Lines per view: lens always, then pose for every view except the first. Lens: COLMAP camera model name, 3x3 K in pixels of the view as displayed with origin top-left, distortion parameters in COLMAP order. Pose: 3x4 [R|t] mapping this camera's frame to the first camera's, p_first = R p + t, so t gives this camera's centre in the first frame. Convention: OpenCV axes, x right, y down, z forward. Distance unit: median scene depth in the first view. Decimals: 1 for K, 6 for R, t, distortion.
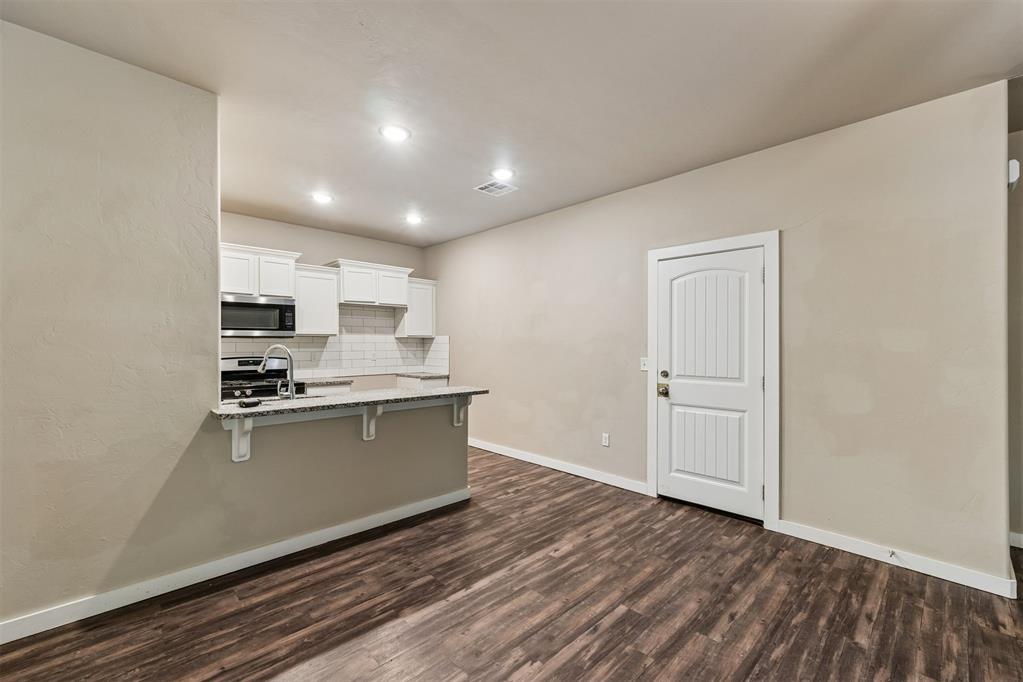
lens RADIAL K [[428.0, 0, 511.5], [0, 428.0, 341.0], [0, 0, 1]] dist [0.006199, -0.000139]
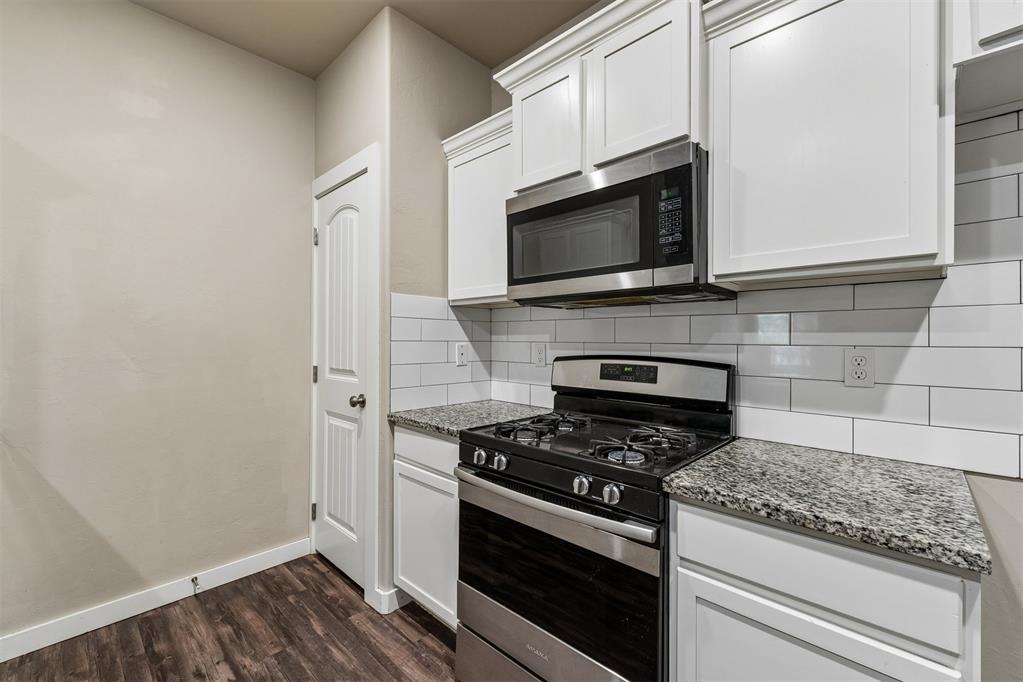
lens RADIAL K [[431.4, 0, 511.6], [0, 431.4, 337.8], [0, 0, 1]] dist [0.005980, -0.000063]
pose [[0.039626, -0.001205, -0.999214, -0.362281], [0.005785, 0.999983, -0.000977, 0.031472], [0.999198, -0.005742, 0.039632, 1.287414]]
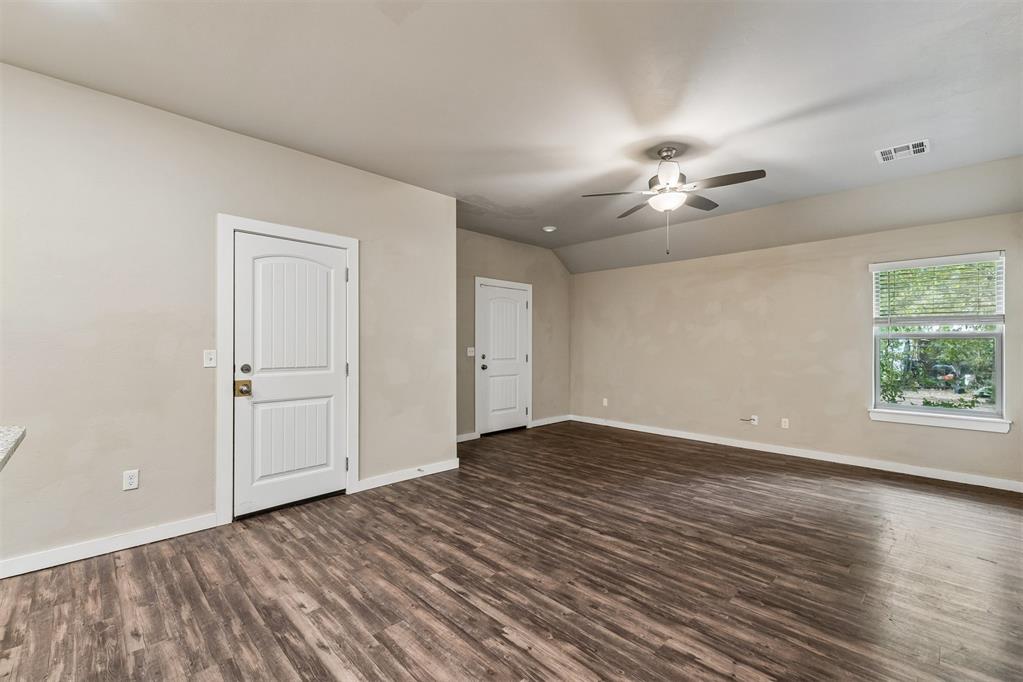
lens RADIAL K [[434.7, 0, 511.2], [0, 434.7, 341.5], [0, 0, 1]] dist [0.003784, 0.000181]
pose [[-0.010154, 0.005069, 0.999936, -0.554285], [-0.010262, 0.999934, -0.005173, 0.026225], [-0.999896, -0.010314, -0.010101, 0.549100]]
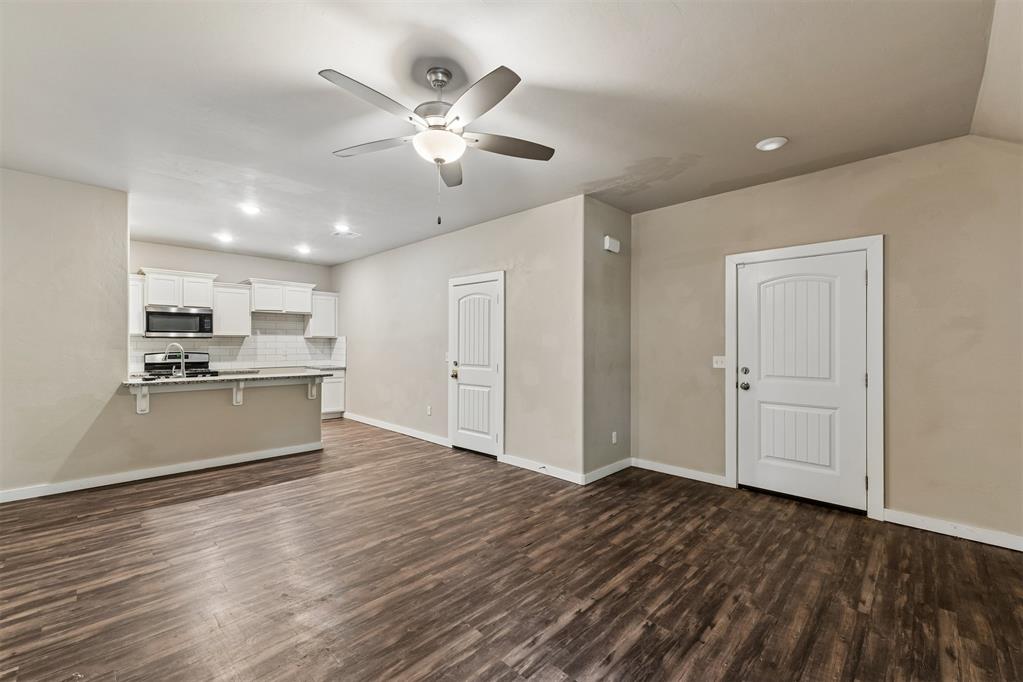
lens RADIAL K [[428.0, 0, 511.5], [0, 428.0, 341.0], [0, 0, 1]] dist [0.006199, -0.000139]
pose [[0.999576, 0.001513, 0.029095, 0.565268], [-0.001535, 0.999999, 0.000740, -0.001085], [-0.029093, -0.000785, 0.999576, -0.531245]]
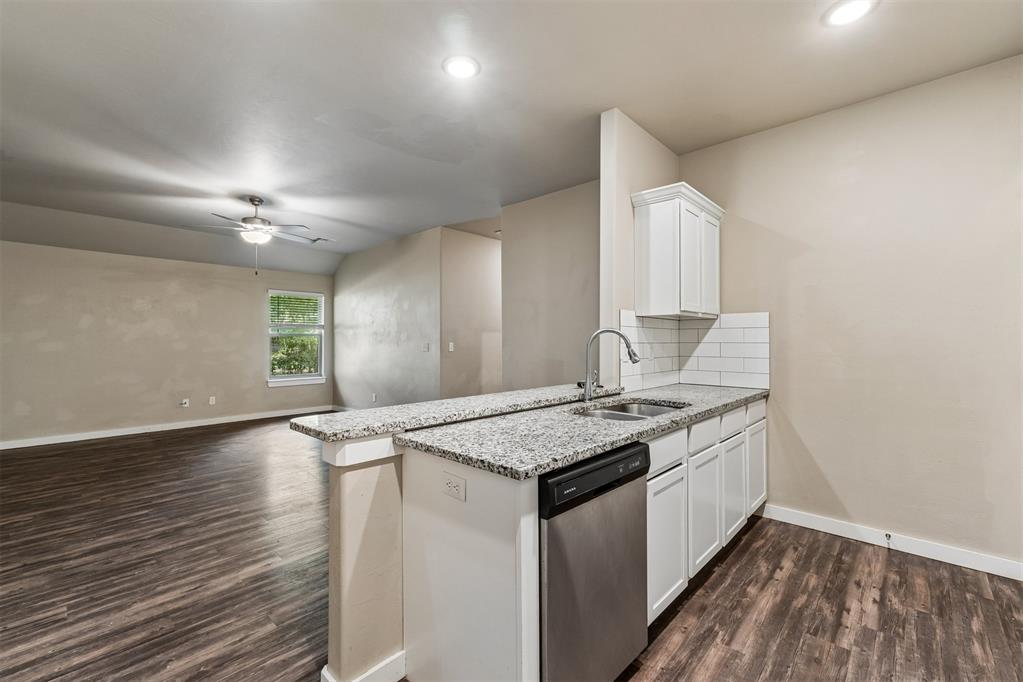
lens RADIAL K [[432.6, 0, 507.0], [0, 432.6, 335.9], [0, 0, 1]] dist [0.010620, -0.000141]
pose [[-0.999012, -0.002945, -0.044350, -0.286202], [-0.002130, 0.999828, -0.018407, 0.034317], [0.044397, -0.018294, -0.998846, 1.615973]]
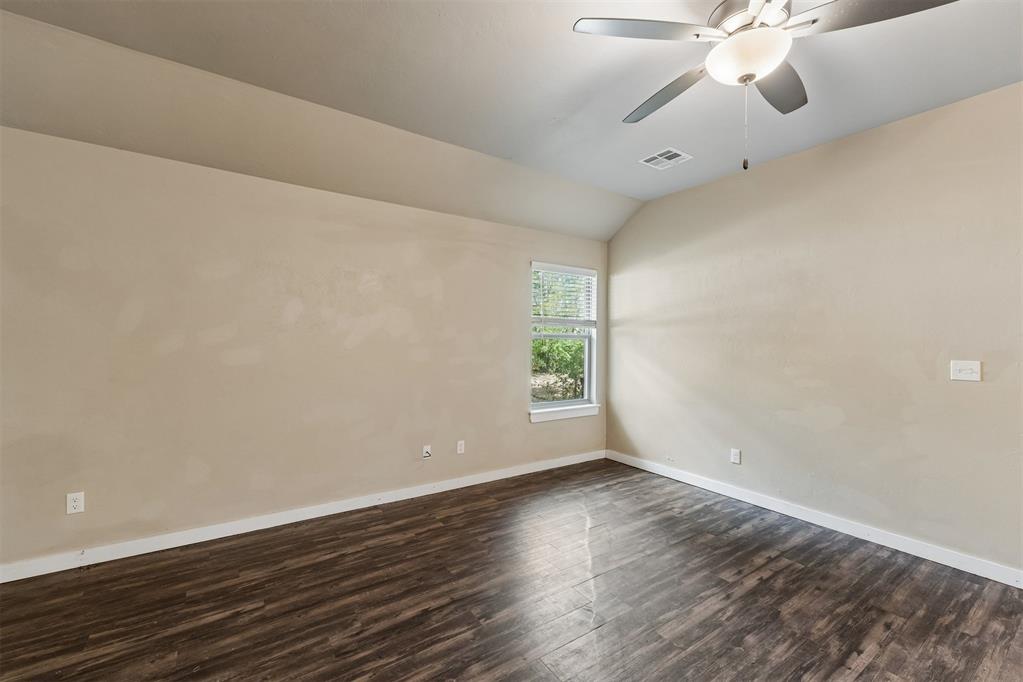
lens RADIAL K [[428.0, 0, 511.5], [0, 428.0, 341.0], [0, 0, 1]] dist [0.006199, -0.000139]
pose [[-0.985901, -0.013691, 0.166766, 0.646958], [-0.014467, 0.999889, -0.003437, 0.011484], [-0.166700, -0.005801, -0.985991, 0.687574]]
